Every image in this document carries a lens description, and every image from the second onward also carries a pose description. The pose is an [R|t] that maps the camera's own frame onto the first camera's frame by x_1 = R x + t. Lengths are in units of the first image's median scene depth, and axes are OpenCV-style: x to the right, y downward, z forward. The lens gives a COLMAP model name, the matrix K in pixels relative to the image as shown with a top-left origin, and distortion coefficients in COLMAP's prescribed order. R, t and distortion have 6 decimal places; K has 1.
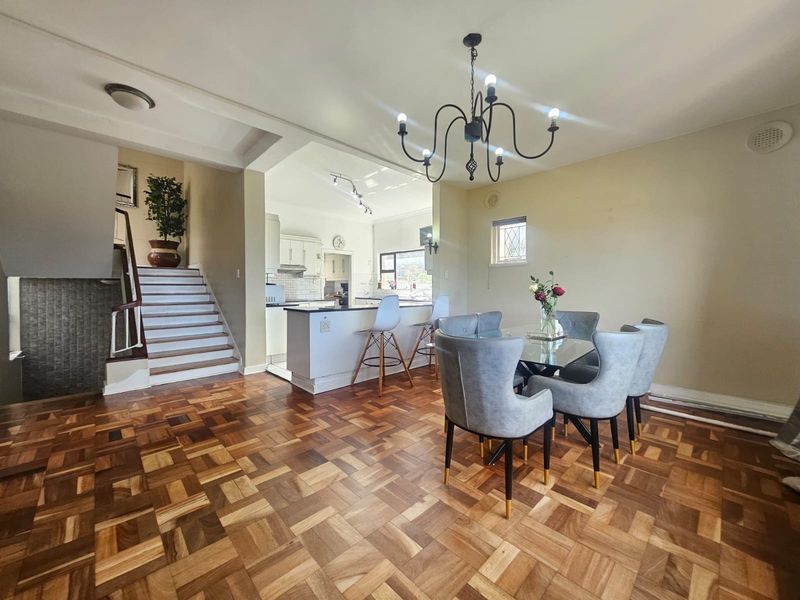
lens RADIAL K [[315.9, 0, 396.1], [0, 315.9, 296.0], [0, 0, 1]] dist [0.000037, -0.001114]
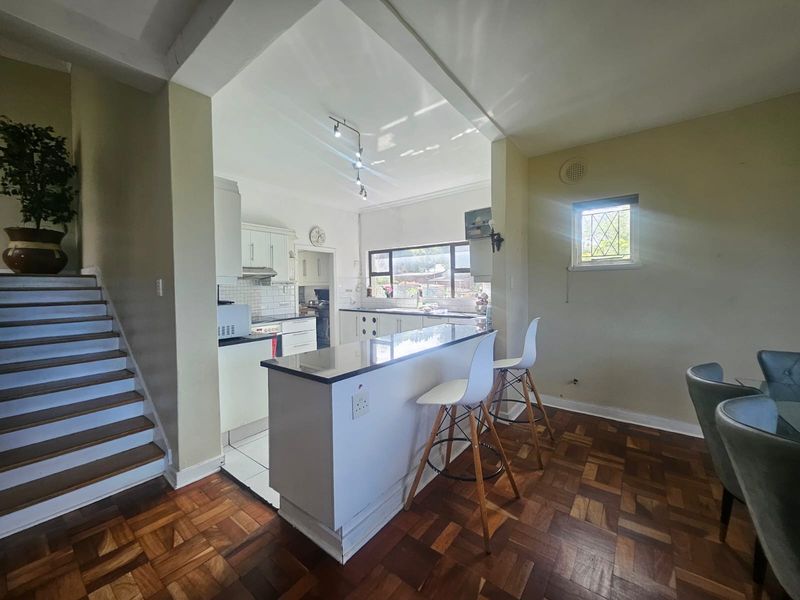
lens RADIAL K [[315.9, 0, 396.4], [0, 315.9, 294.9], [0, 0, 1]] dist [0.000037, -0.001114]
pose [[0.989042, -0.017920, 0.146543, -0.130647], [0.017800, 0.999839, 0.002133, -0.035983], [-0.146558, 0.000499, 0.989202, 0.292089]]
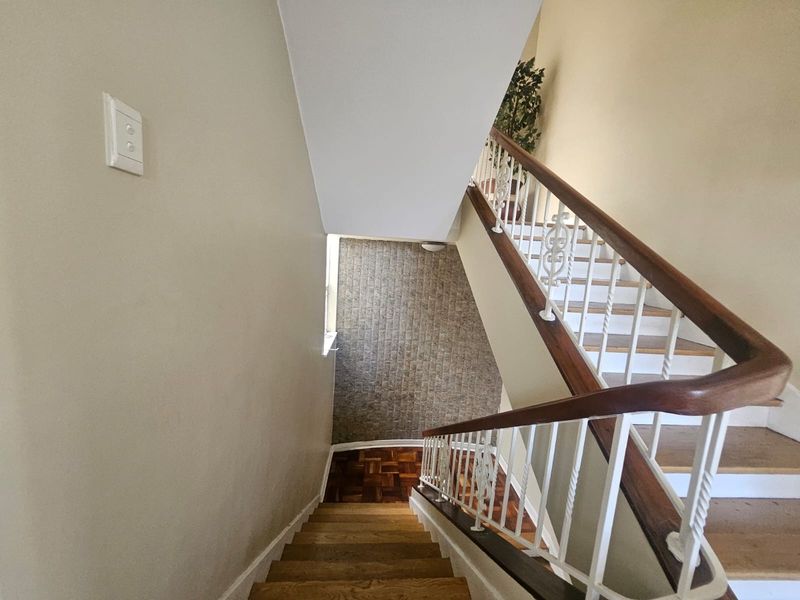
lens RADIAL K [[315.9, 0, 400.3], [0, 315.9, 298.7], [0, 0, 1]] dist [0.000037, -0.001114]
pose [[0.772272, 0.133669, -0.621070, -0.486731], [-0.073335, 0.989836, 0.121847, -0.013014], [0.631045, -0.048552, 0.774225, 0.409602]]
